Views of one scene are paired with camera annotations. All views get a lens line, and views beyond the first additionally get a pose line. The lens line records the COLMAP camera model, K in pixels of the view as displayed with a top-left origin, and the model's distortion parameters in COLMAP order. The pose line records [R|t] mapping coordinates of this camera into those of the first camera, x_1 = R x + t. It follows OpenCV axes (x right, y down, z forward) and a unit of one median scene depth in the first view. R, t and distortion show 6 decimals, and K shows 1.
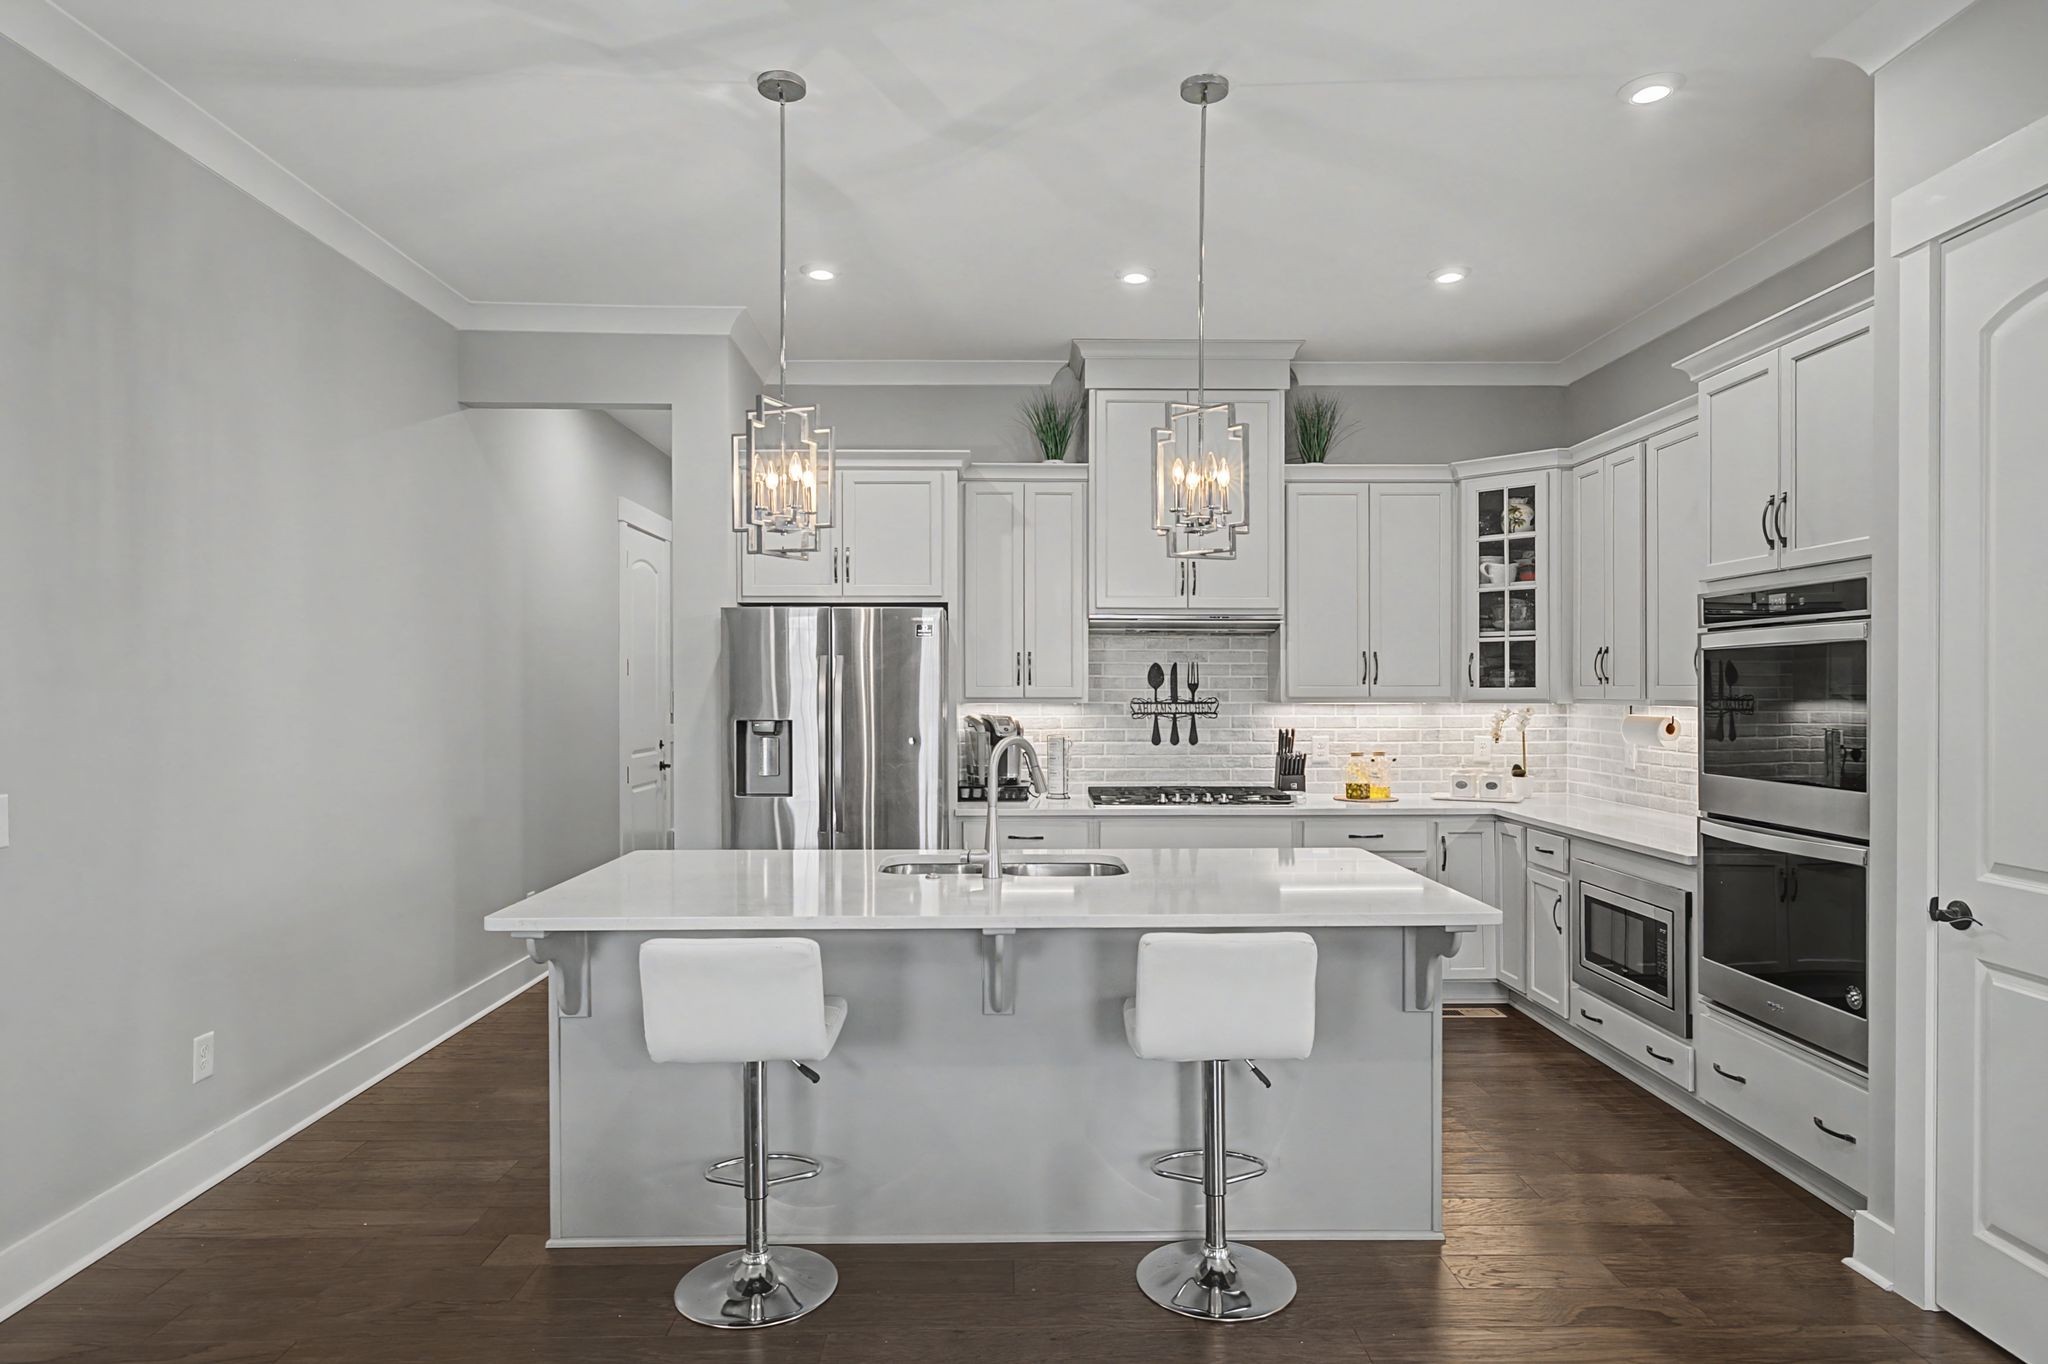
lens RADIAL K [[1186.7, 0, 1015.3], [0, 1186.7, 697.0], [0, 0, 1]] dist [0.001897, 0.001086]
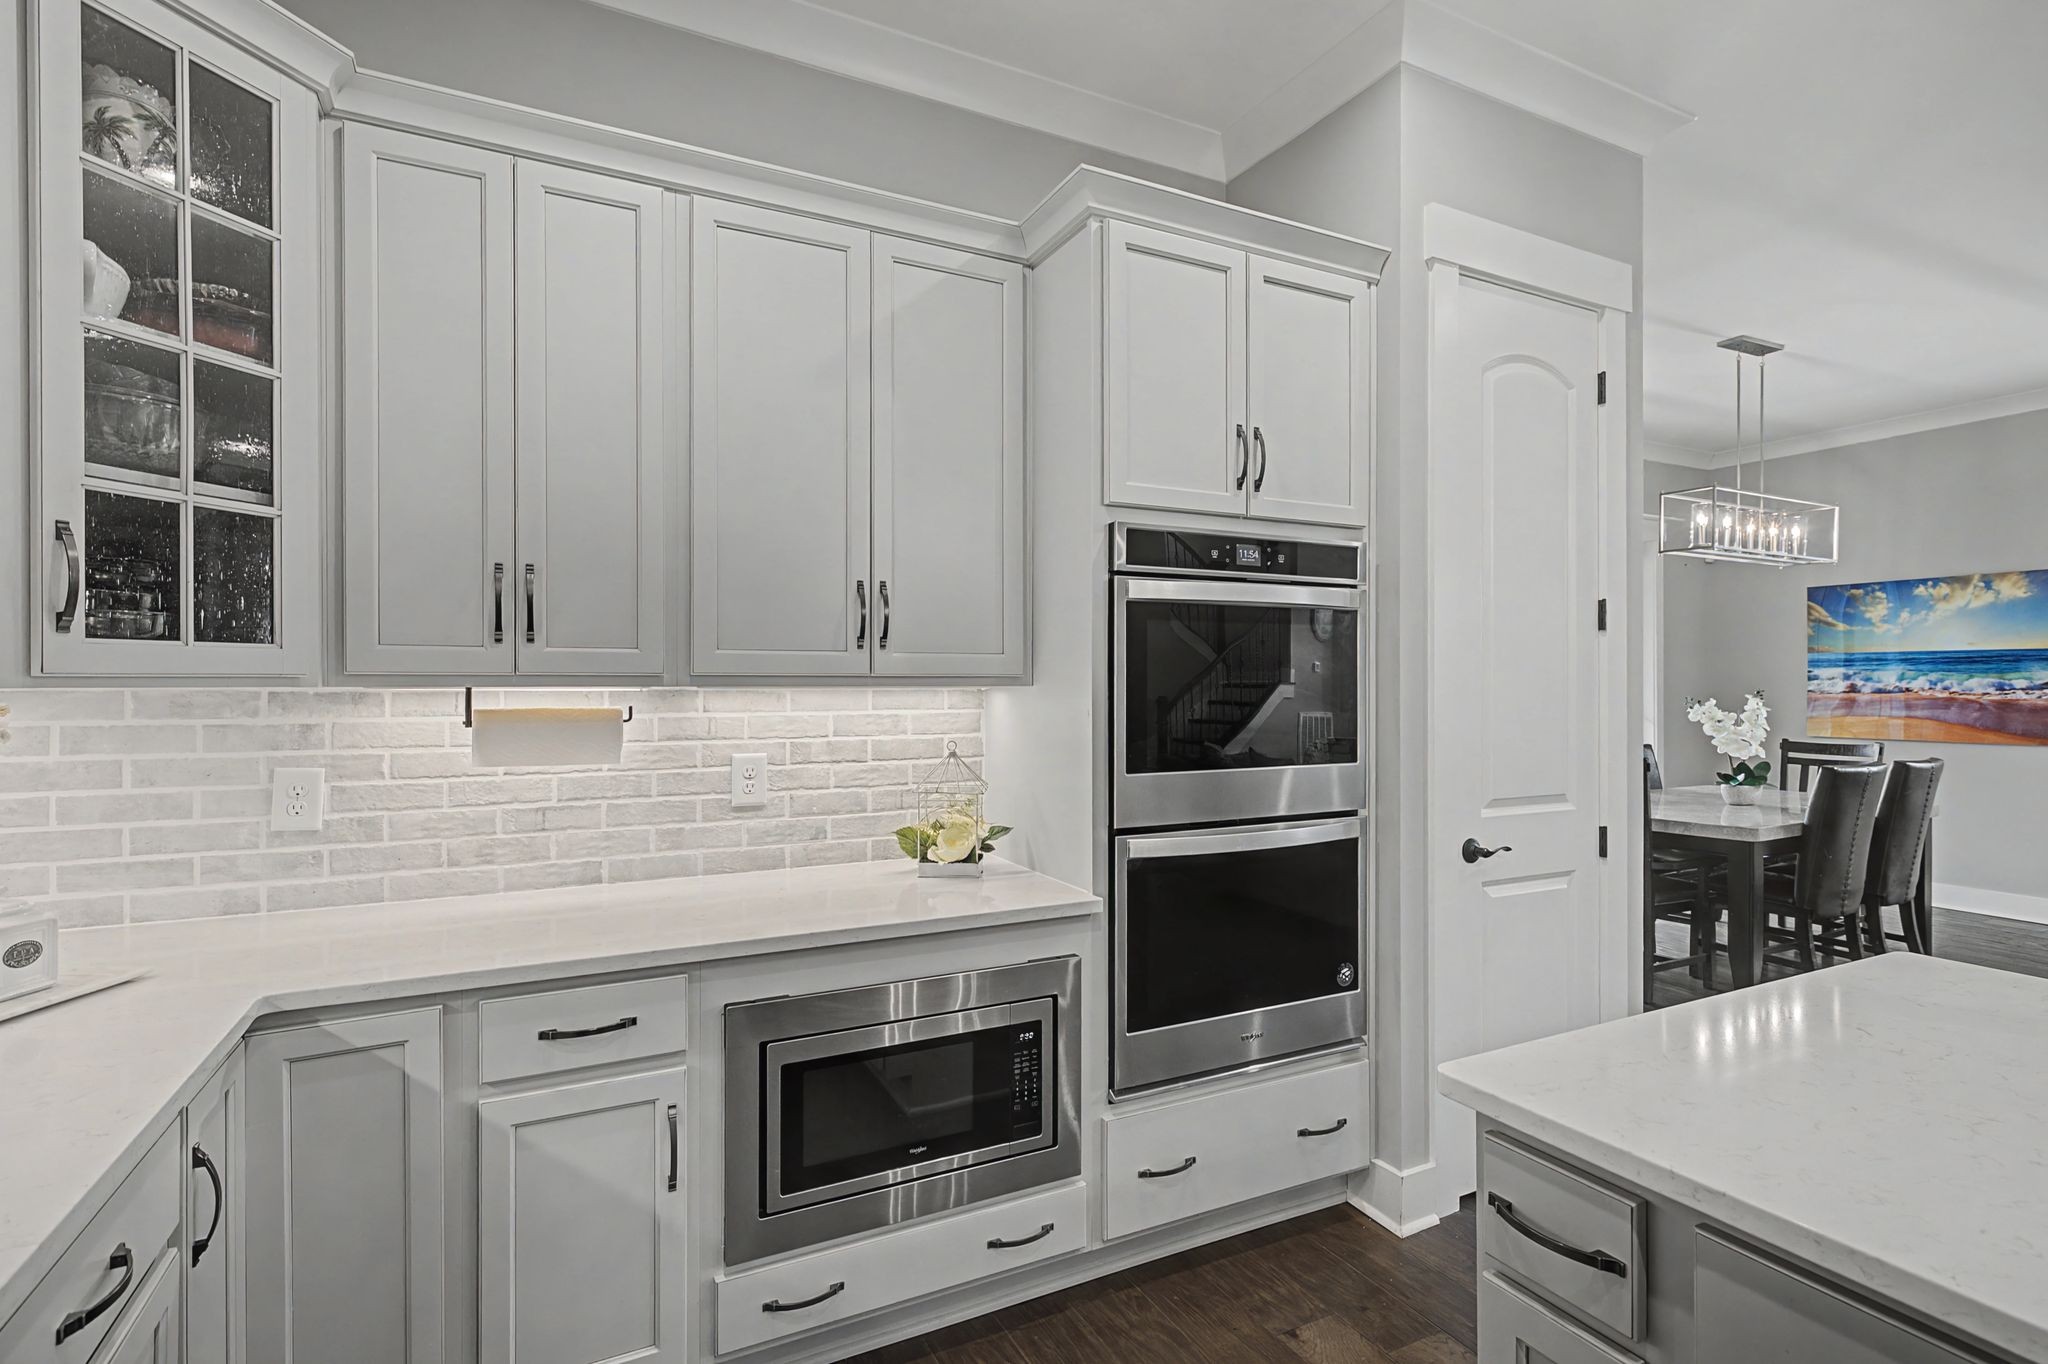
lens RADIAL K [[973.9, 0, 1012.0], [0, 973.9, 682.7], [0, 0, 1]] dist [0.002869, -0.000321]
pose [[-0.432335, 0.003488, 0.901706, 0.058670], [0.009327, 0.999956, 0.000604, 0.005789], [-0.901665, 0.008671, -0.432349, 0.918281]]
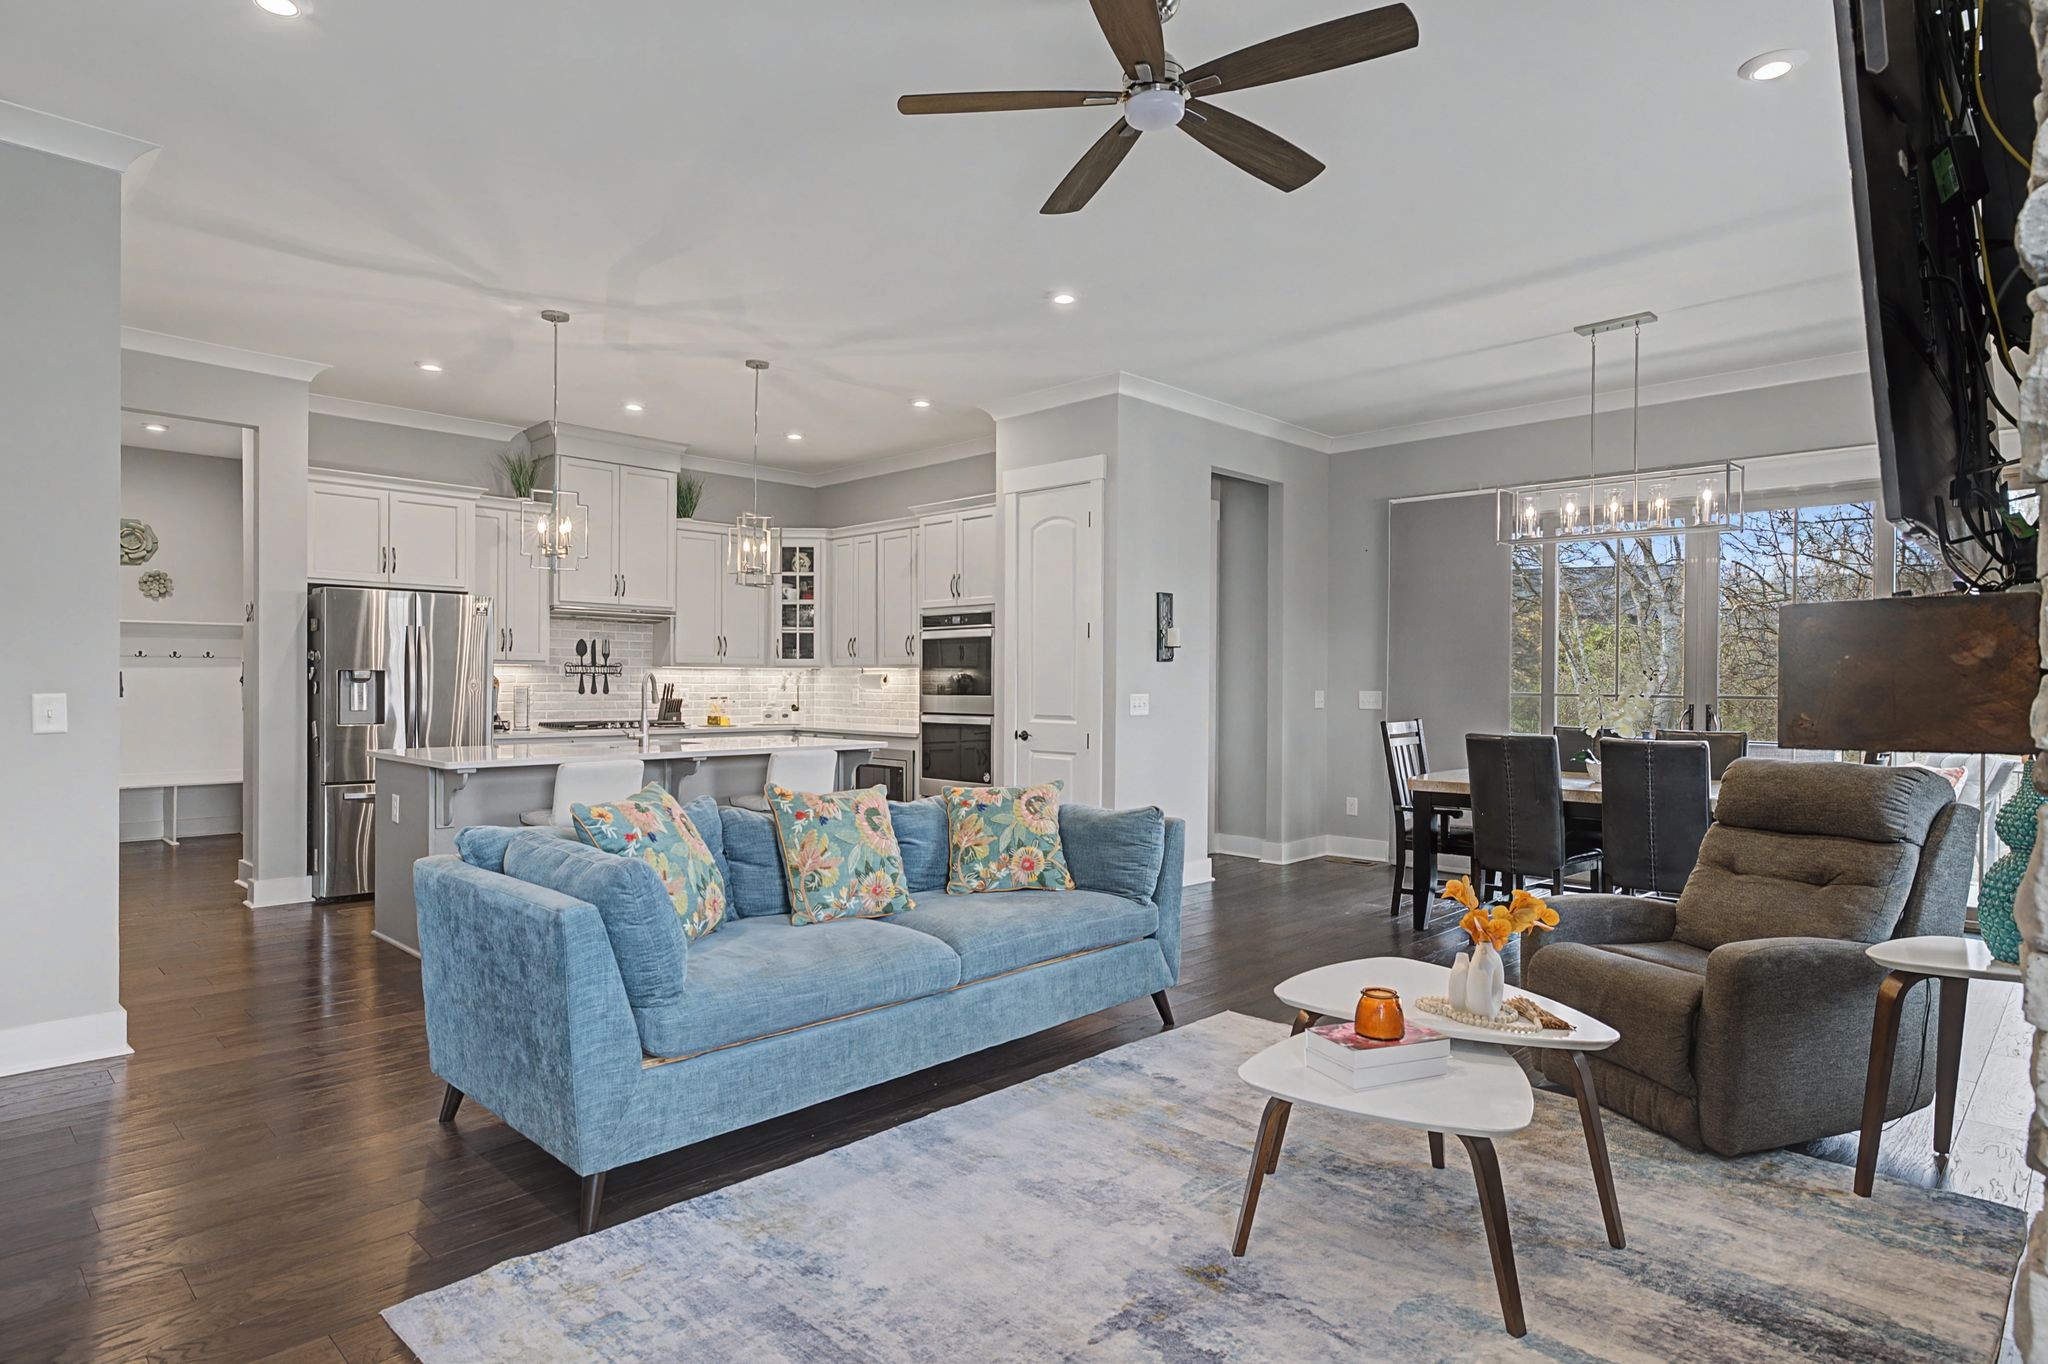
lens RADIAL K [[1133.4, 0, 1037.2], [0, 1133.4, 684.2], [0, 0, 1]] dist [0.000178, 0.002667]
pose [[0.705356, 0.004166, 0.708841, -0.541323], [-0.000912, 0.999987, -0.004970, 0.038354], [-0.708853, 0.002859, 0.705350, -0.455235]]
